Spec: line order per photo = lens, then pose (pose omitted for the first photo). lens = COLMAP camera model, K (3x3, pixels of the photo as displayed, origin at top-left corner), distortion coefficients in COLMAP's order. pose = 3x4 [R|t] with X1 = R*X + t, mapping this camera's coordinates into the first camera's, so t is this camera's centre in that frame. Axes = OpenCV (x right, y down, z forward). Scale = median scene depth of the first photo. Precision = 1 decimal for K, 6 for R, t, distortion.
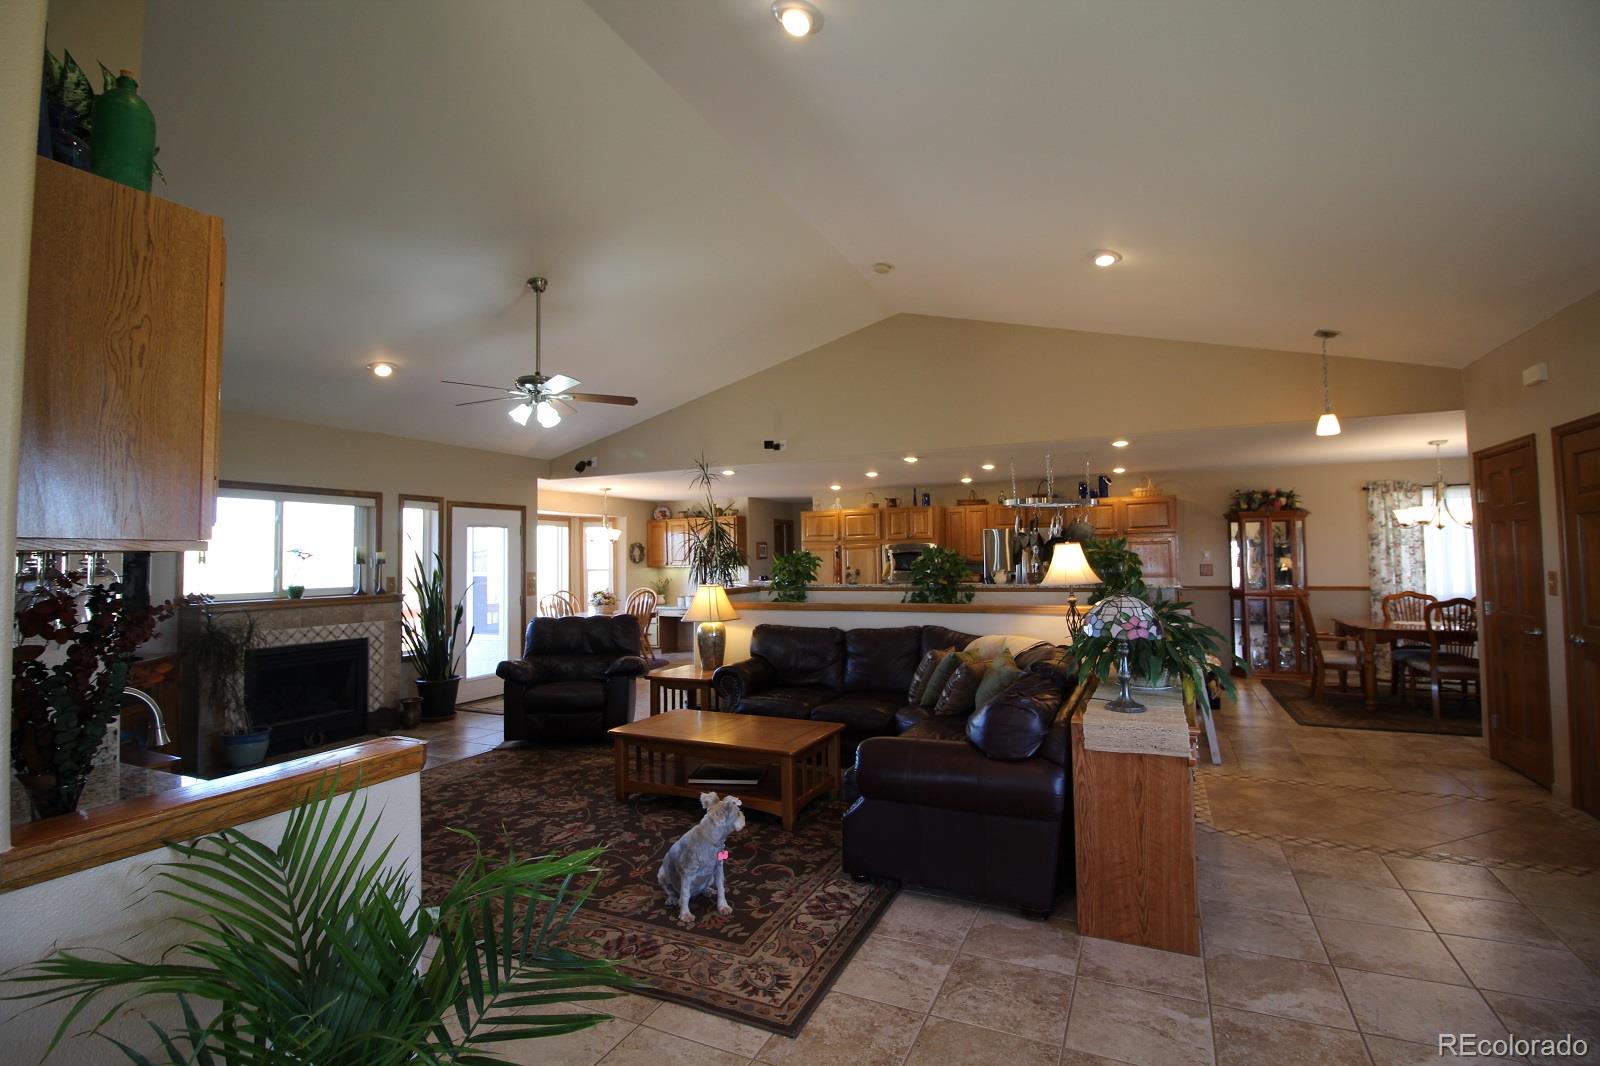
lens RADIAL K [[744.9, 0, 800.0], [0, 744.9, 533.0], [0, 0, 1]] dist [-0.001966, -0.000457]
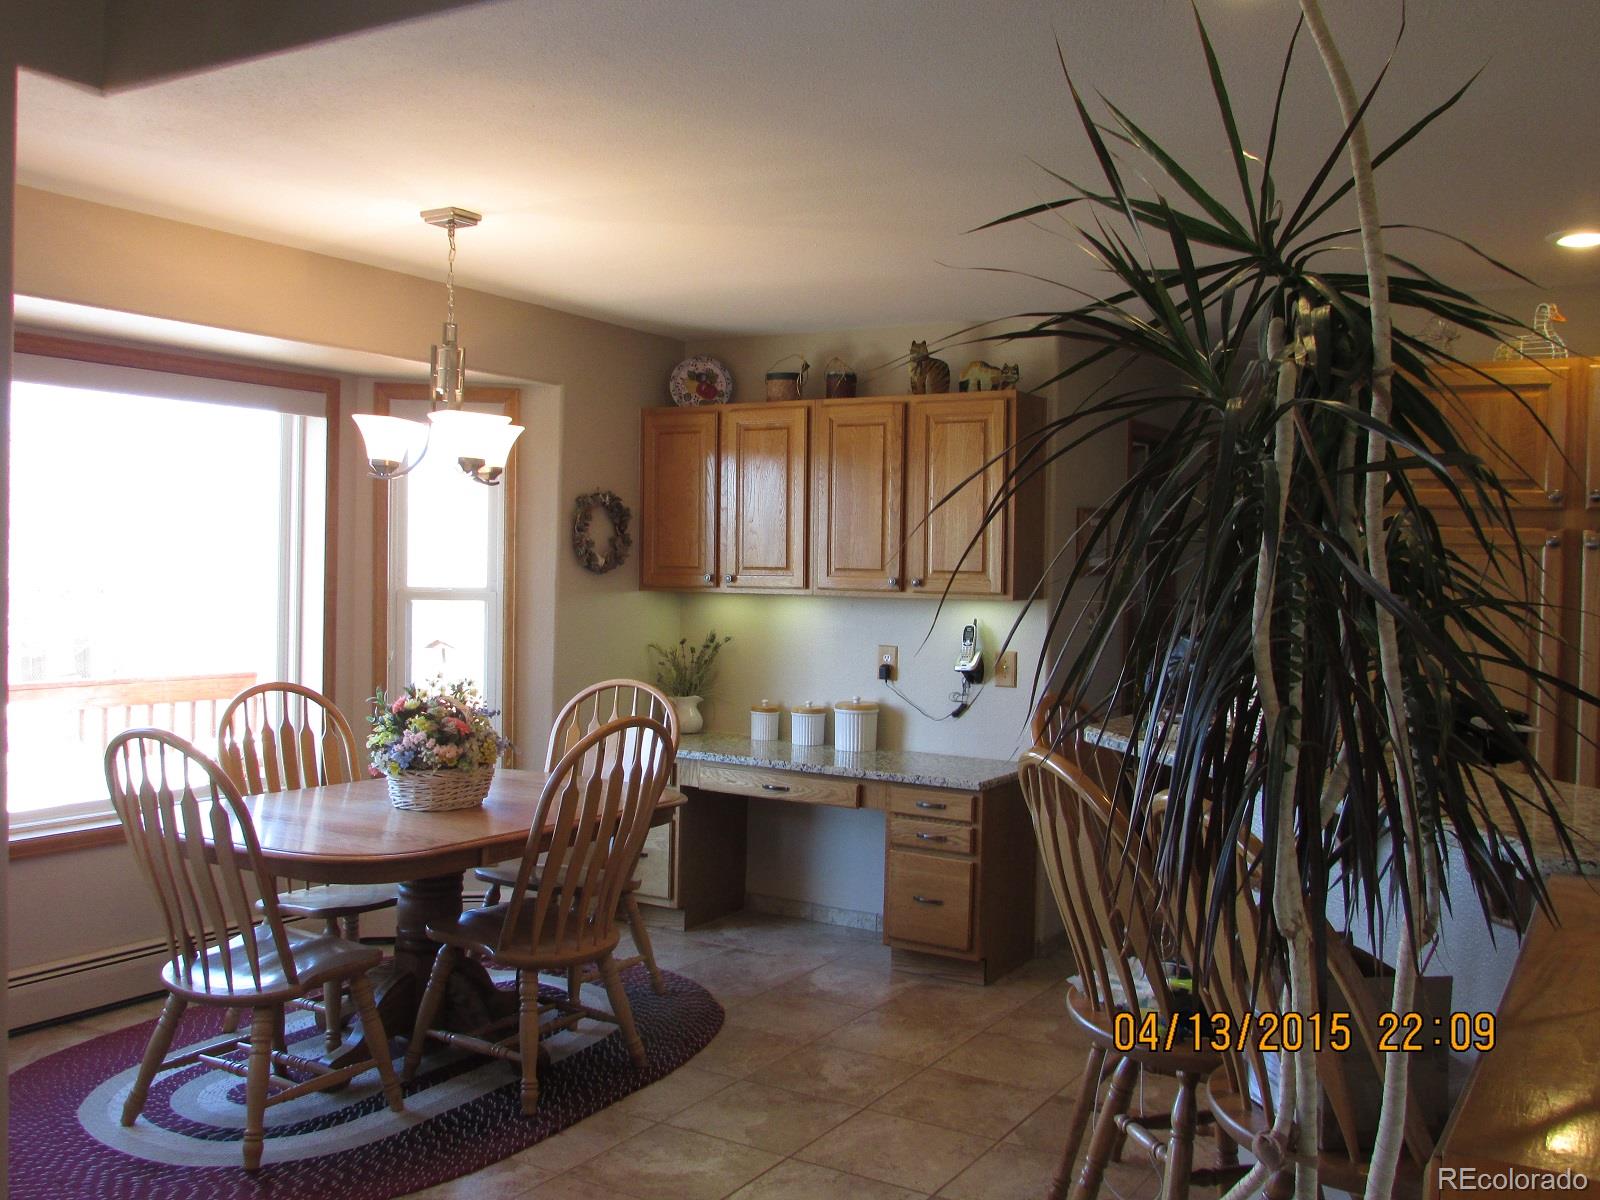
lens RADIAL K [[1521.5, 0, 800.0], [0, 1521.5, 600.0], [0, 0, 1]] dist [-0.006391, -0.002237]
pose [[0.995212, 0.039630, -0.089341, -0.103968], [-0.033949, 0.997358, 0.064226, 0.014274], [0.091651, -0.060885, 0.993928, 0.490562]]
